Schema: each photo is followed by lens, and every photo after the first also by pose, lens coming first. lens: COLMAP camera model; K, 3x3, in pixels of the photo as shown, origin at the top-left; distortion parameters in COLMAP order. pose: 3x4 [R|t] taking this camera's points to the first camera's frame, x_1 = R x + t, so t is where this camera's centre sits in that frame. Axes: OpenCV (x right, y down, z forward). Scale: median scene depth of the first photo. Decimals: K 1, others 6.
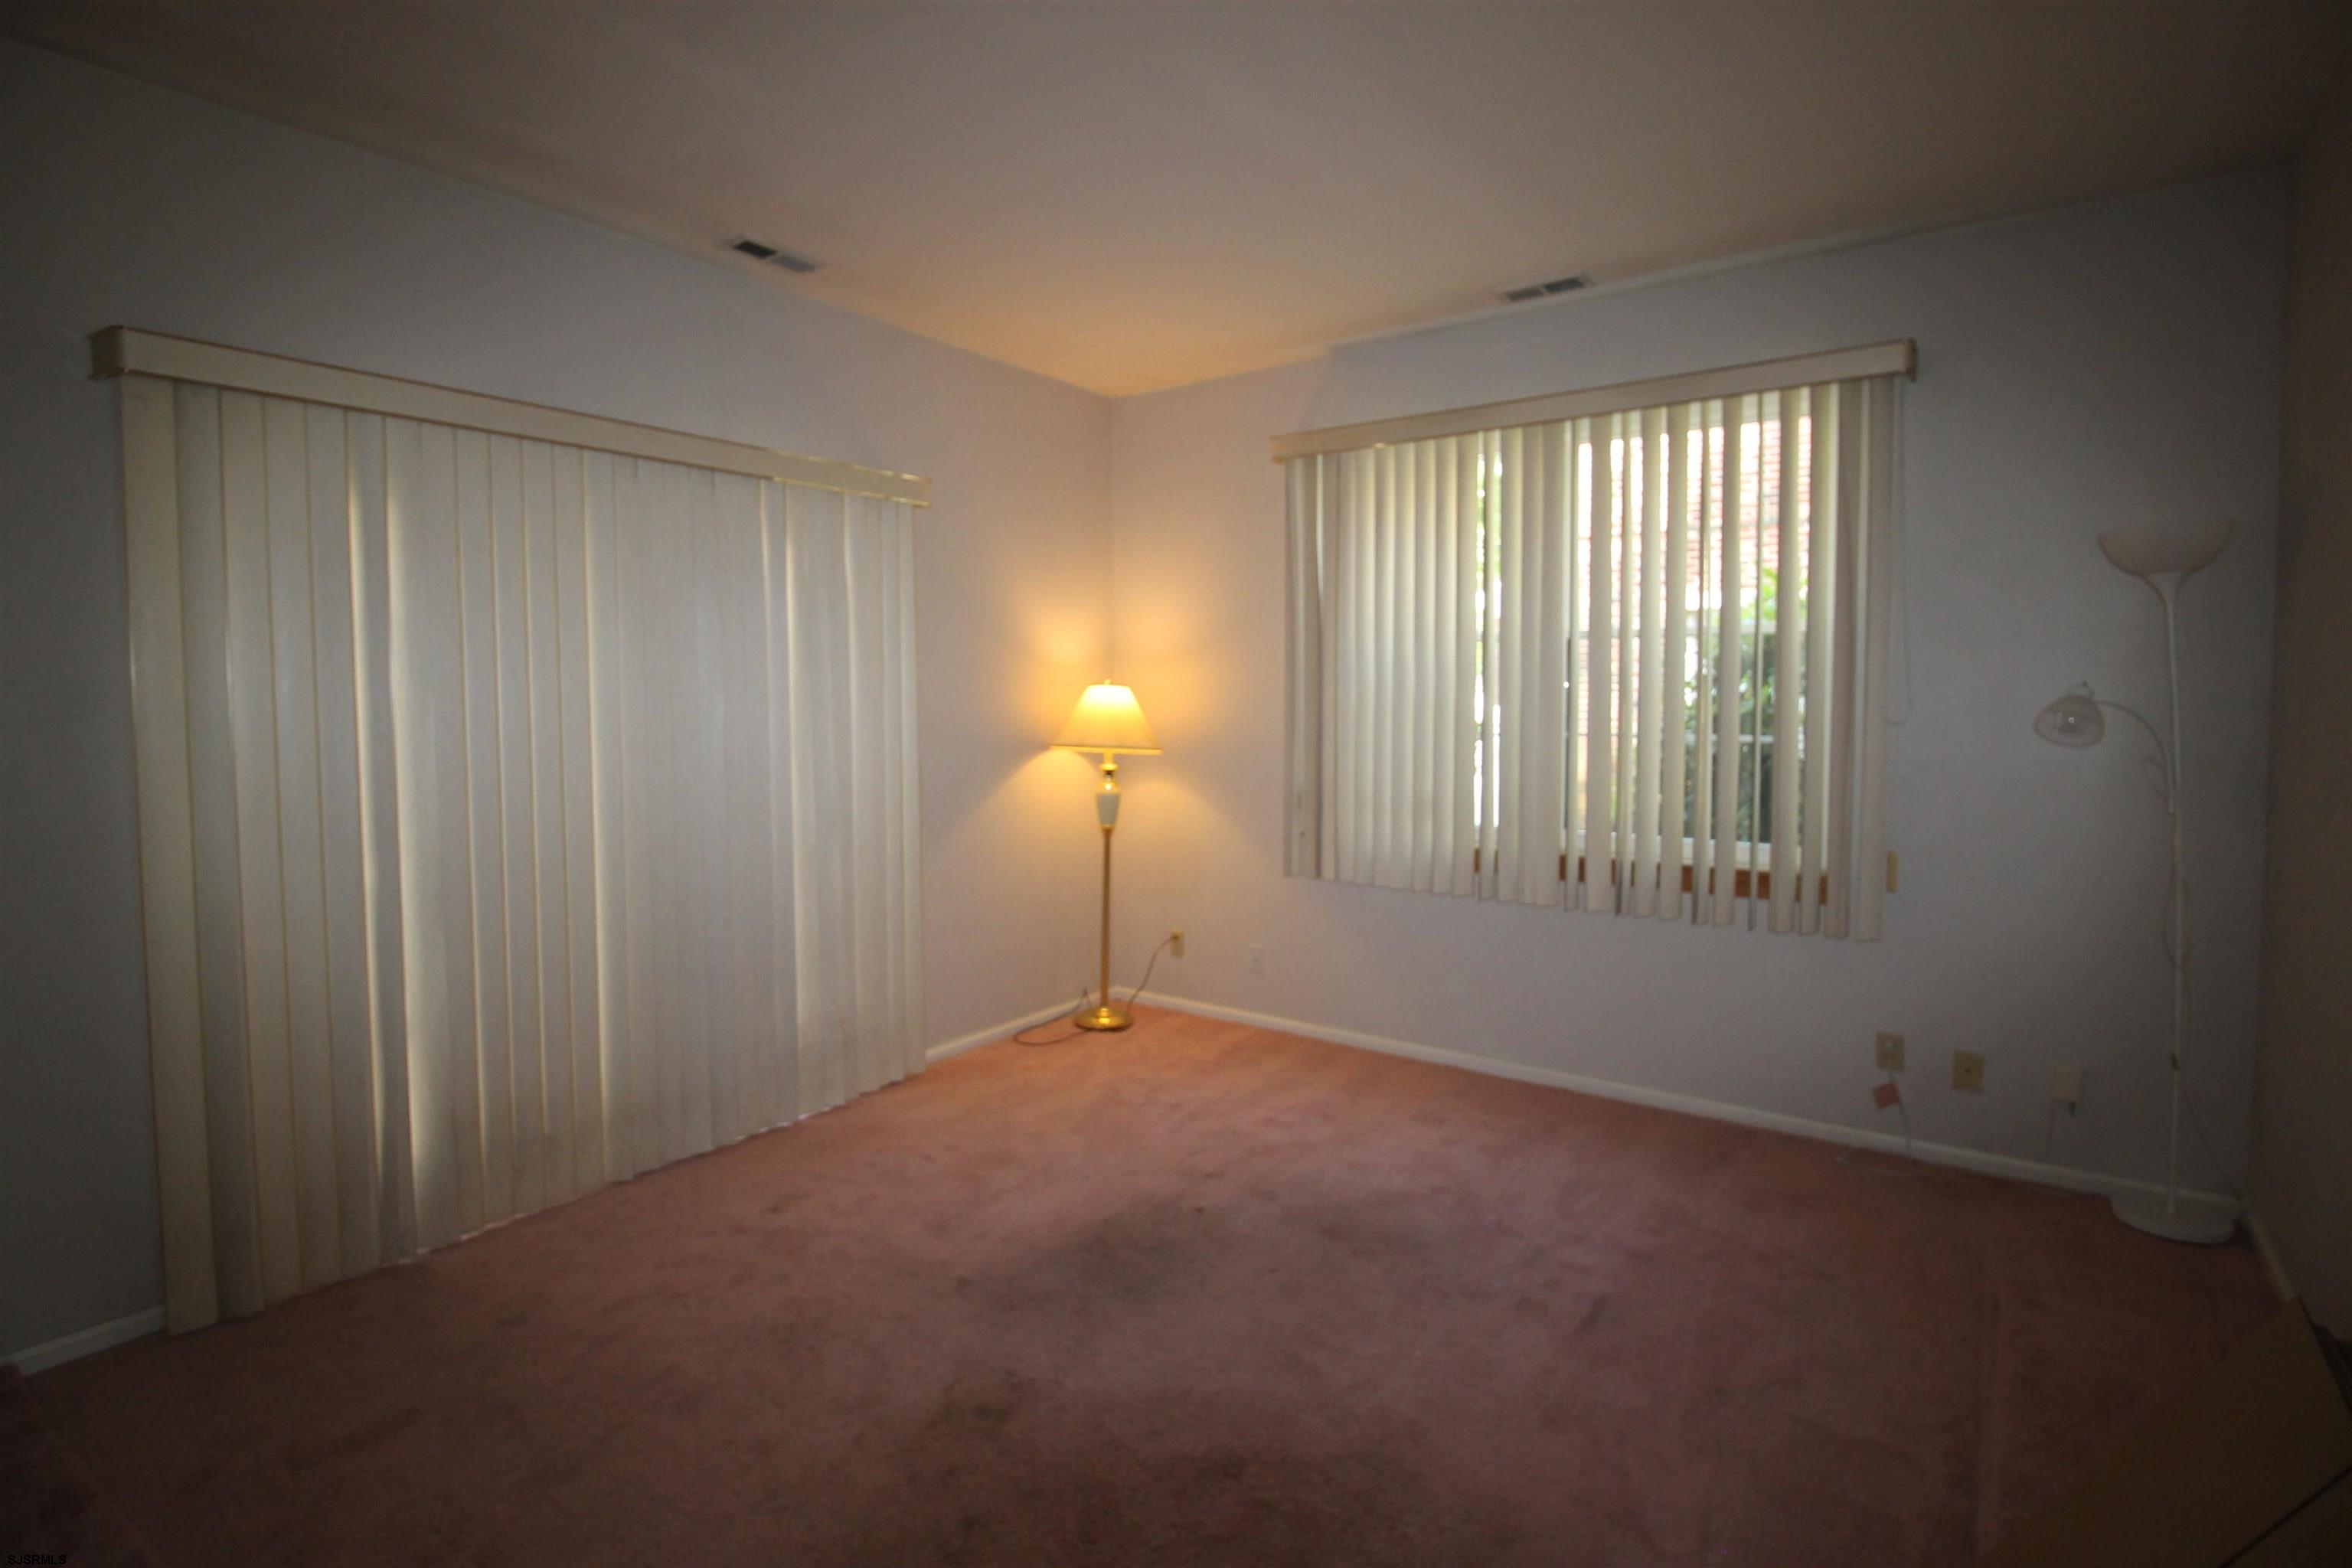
lens RADIAL K [[1106.0, 0, 1172.3], [0, 1106.0, 772.1], [0, 0, 1]] dist [0.000937, -0.014770]
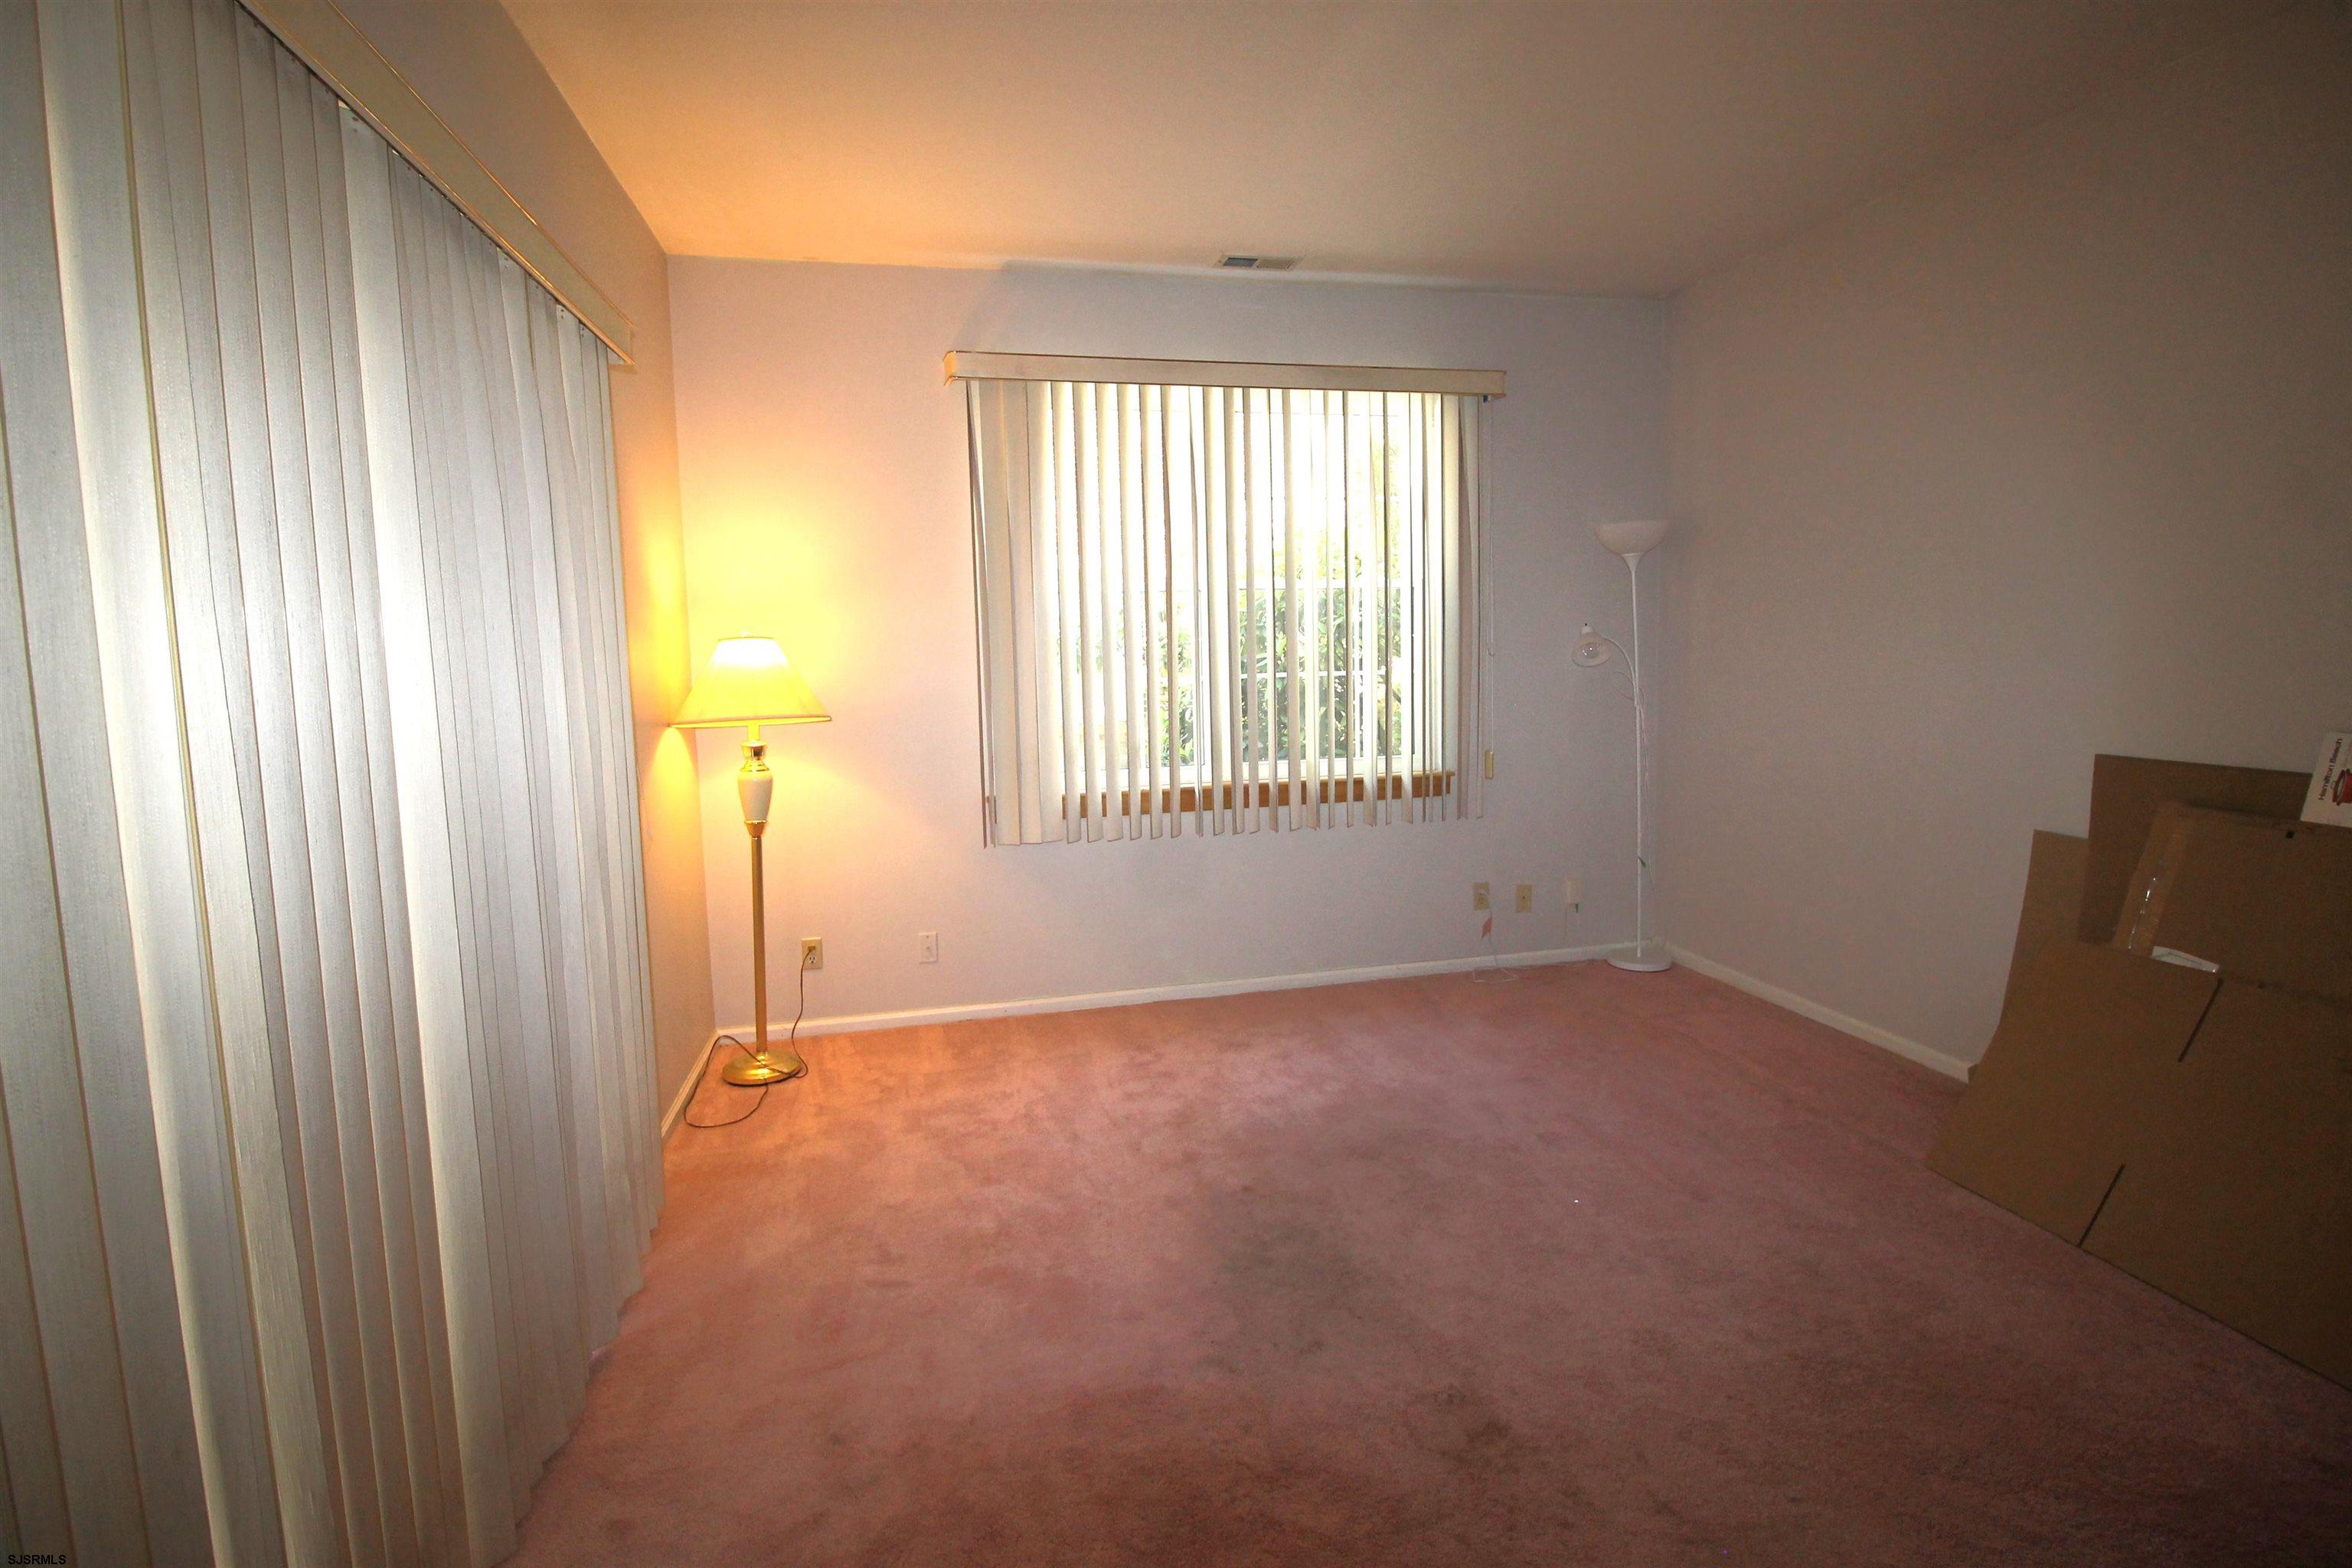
lens RADIAL K [[1101.3, 0, 1173.6], [0, 1101.3, 761.9], [0, 0, 1]] dist [0.003526, -0.000071]
pose [[0.662363, -0.094836, 0.743157, -0.486742], [0.077117, 0.995317, 0.058281, -0.016138], [-0.745204, 0.018707, 0.666575, 0.301284]]
